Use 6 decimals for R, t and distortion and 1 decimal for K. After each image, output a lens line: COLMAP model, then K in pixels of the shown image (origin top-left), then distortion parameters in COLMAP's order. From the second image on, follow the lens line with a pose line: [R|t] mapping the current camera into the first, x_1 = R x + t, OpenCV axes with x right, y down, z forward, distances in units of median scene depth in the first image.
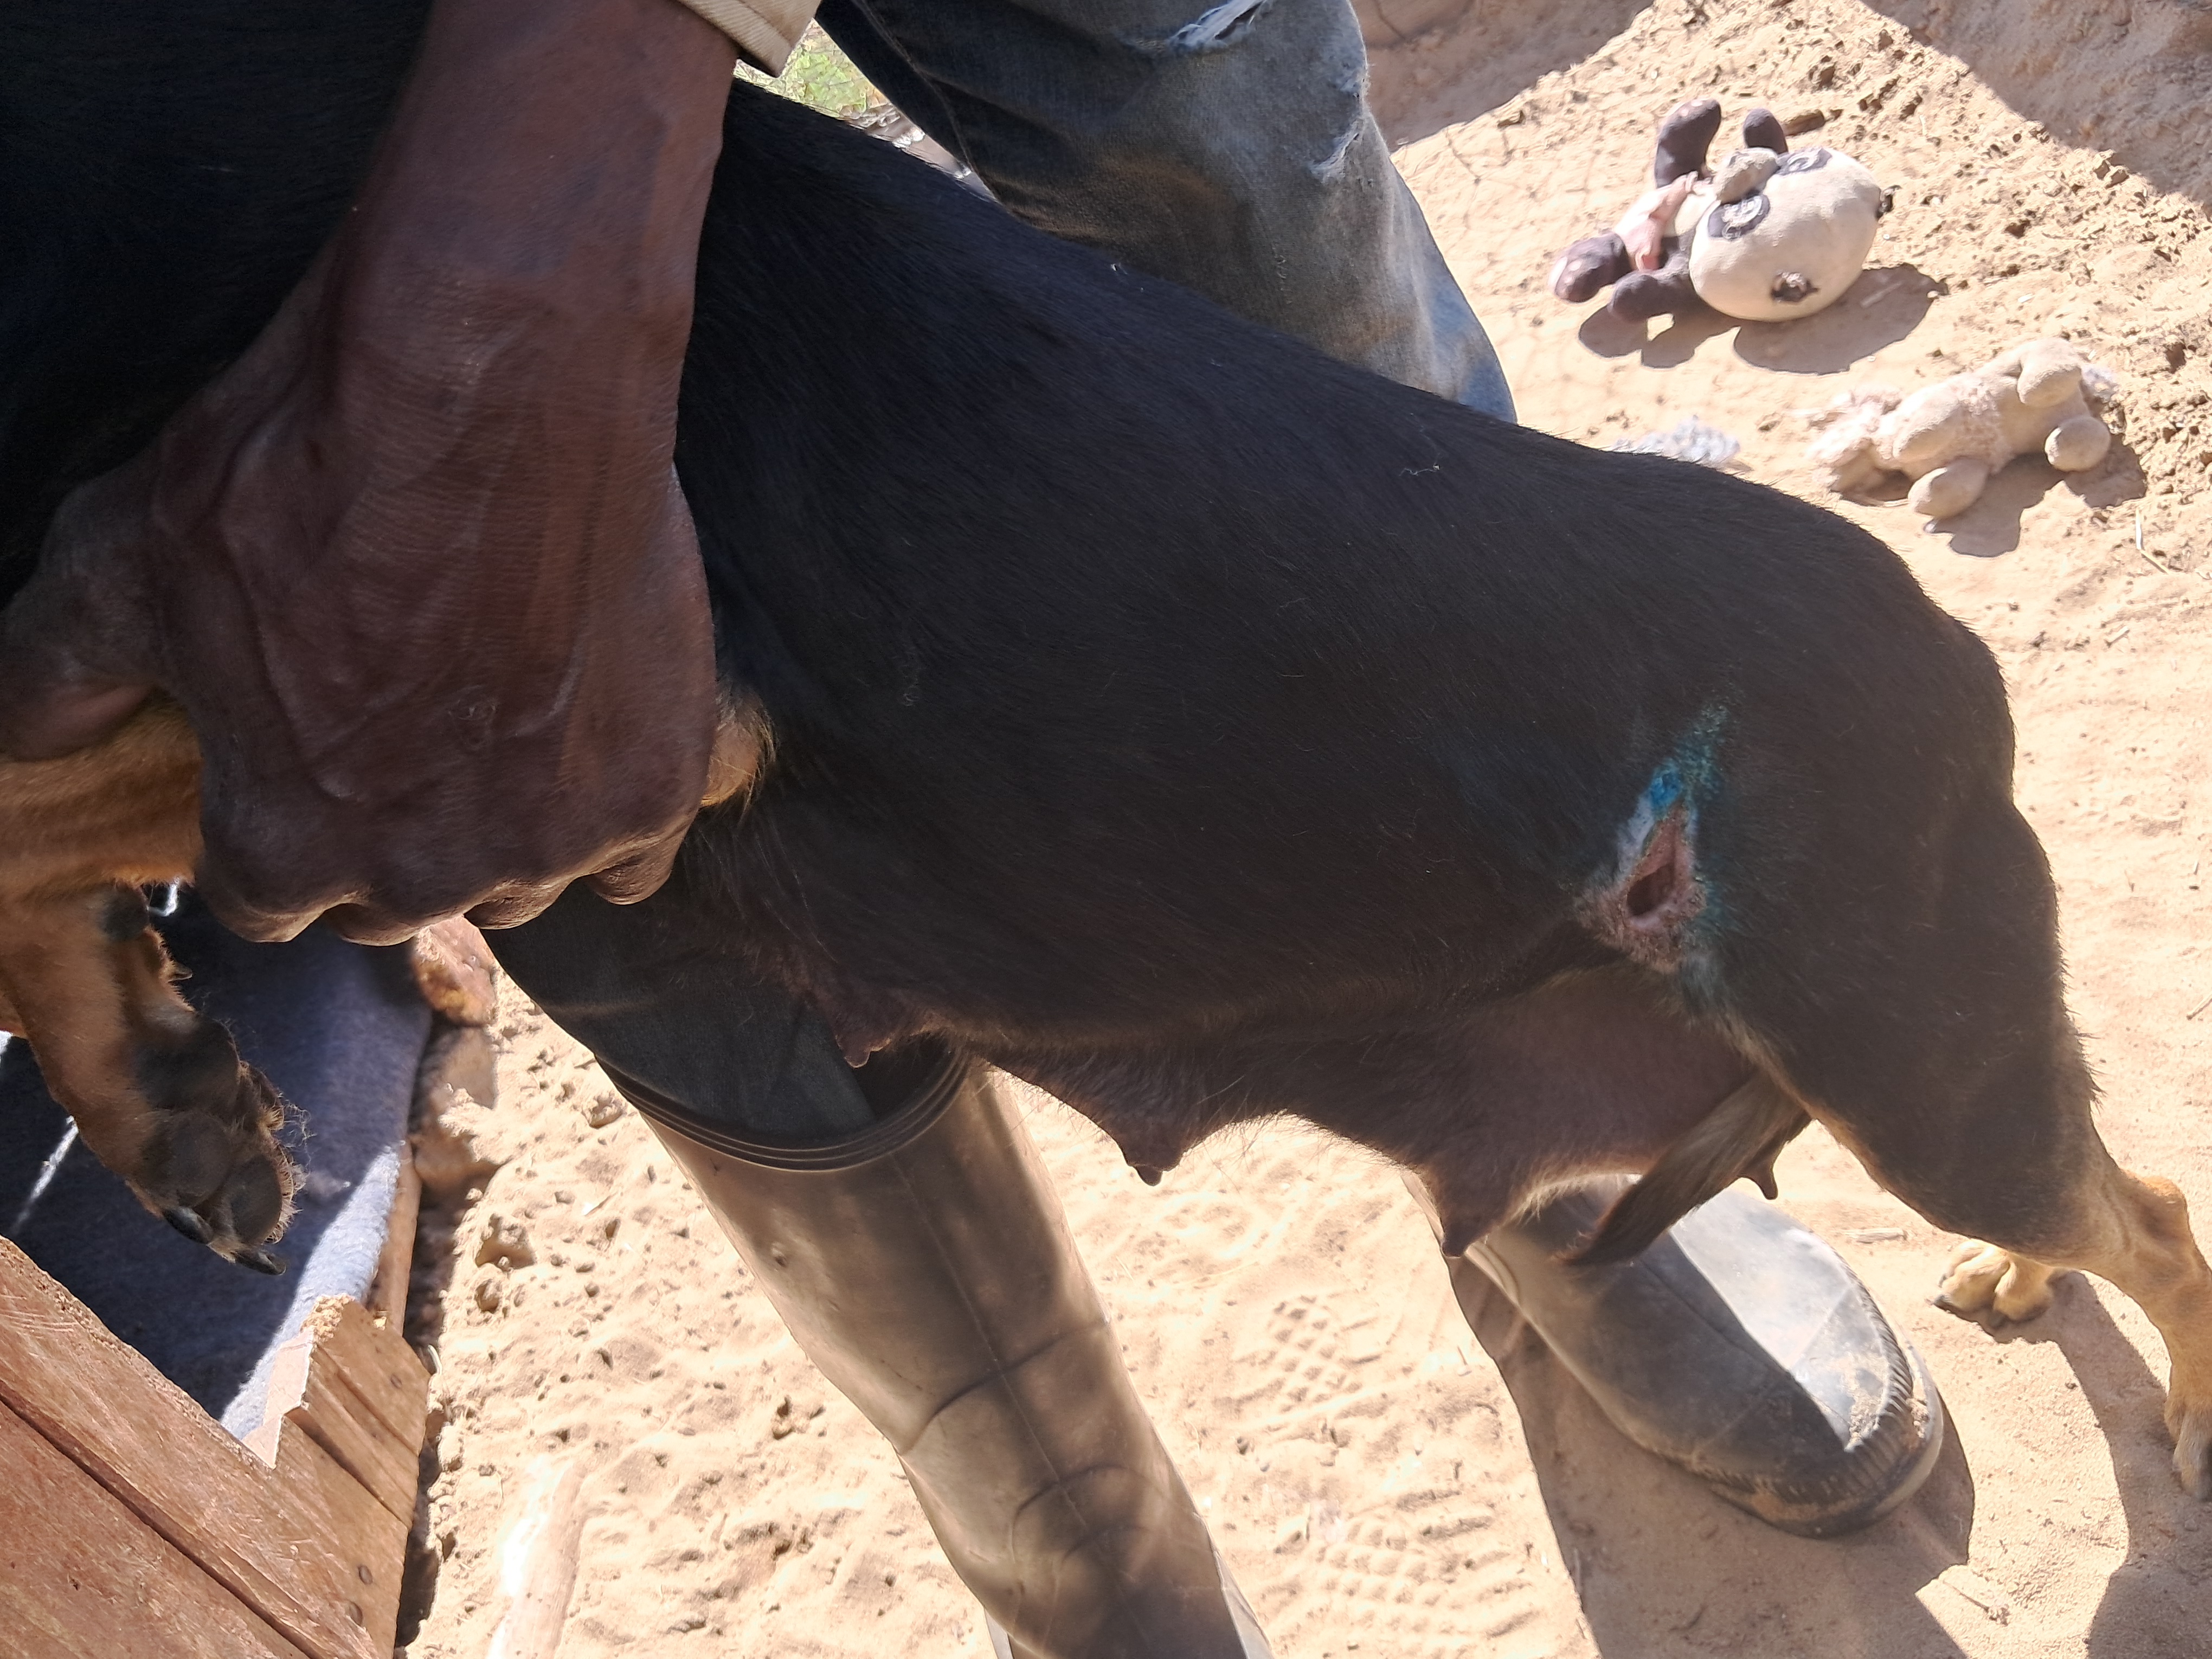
lens RADIAL K [[1772.5, 0, 1101.5], [0, 1772.5, 833.0], [0, 0, 1]] dist [0.013514, -0.024733]
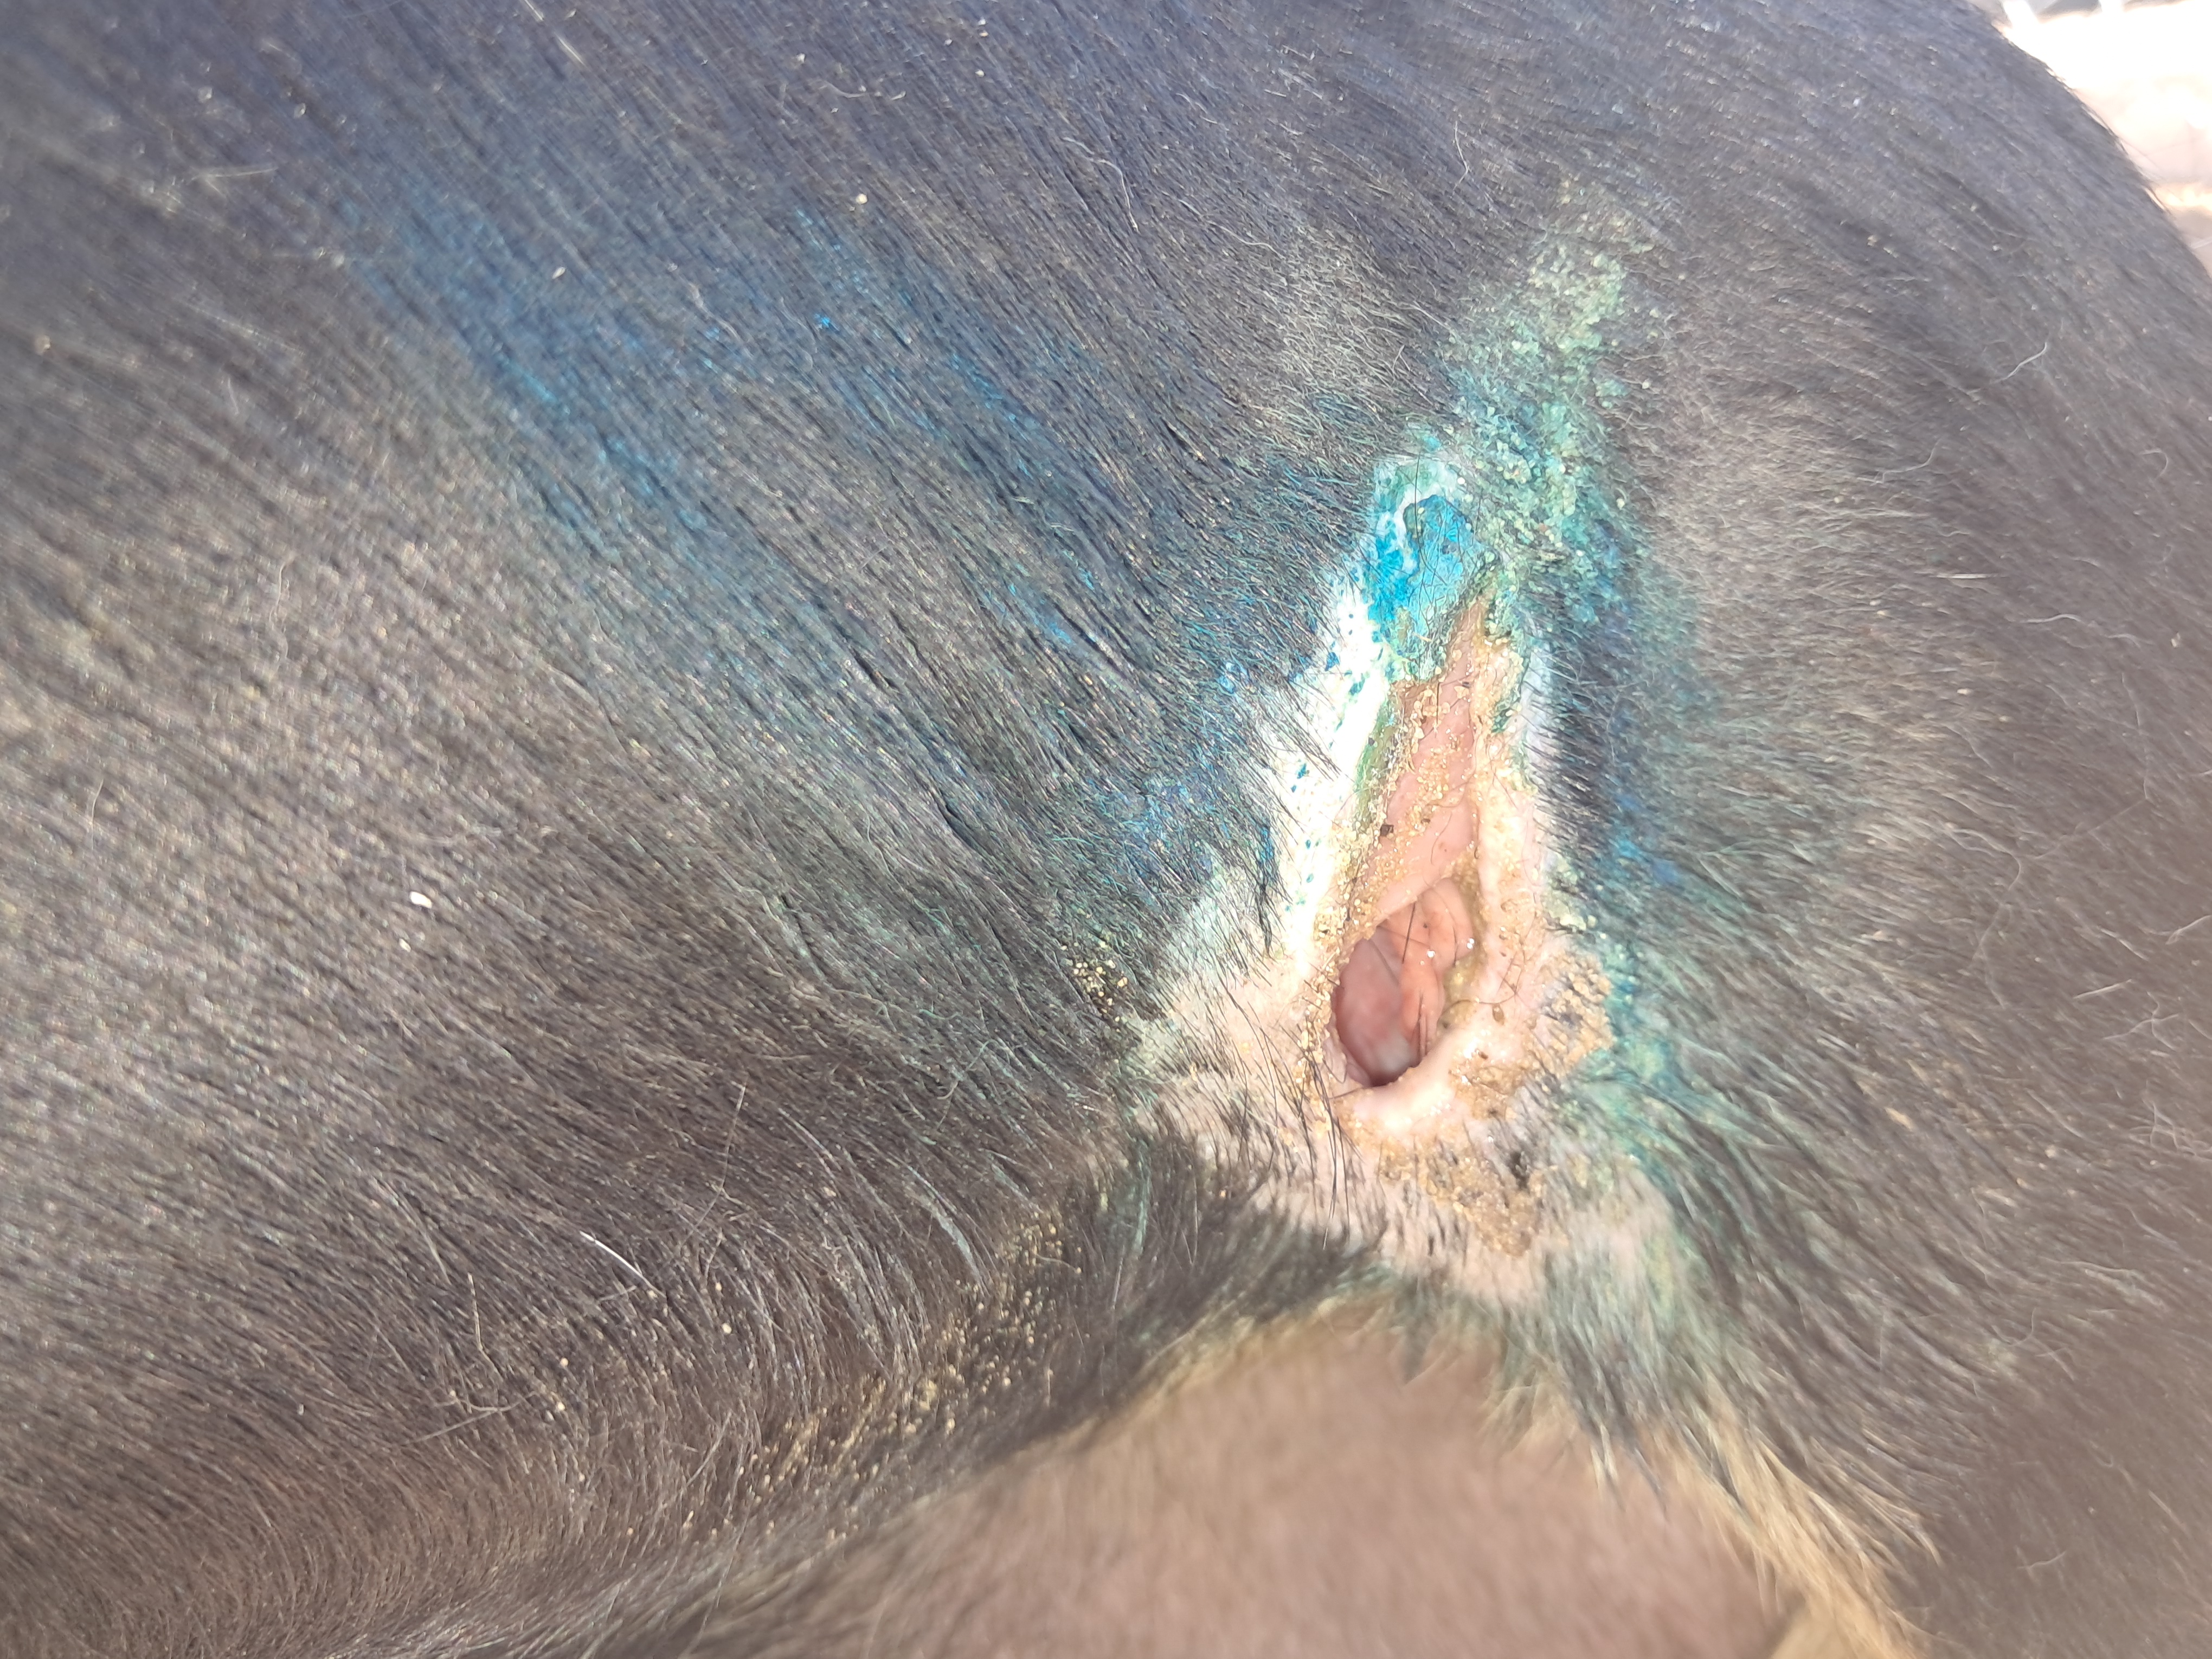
lens RADIAL K [[1772.5, 0, 1110.7], [0, 1772.5, 821.5], [0, 0, 1]] dist [0.013514, -0.024733]
pose [[0.994147, -0.028916, 0.104091, 0.236193], [0.050476, 0.976204, -0.210898, 0.063597], [-0.095516, 0.214918, 0.971950, 0.735763]]
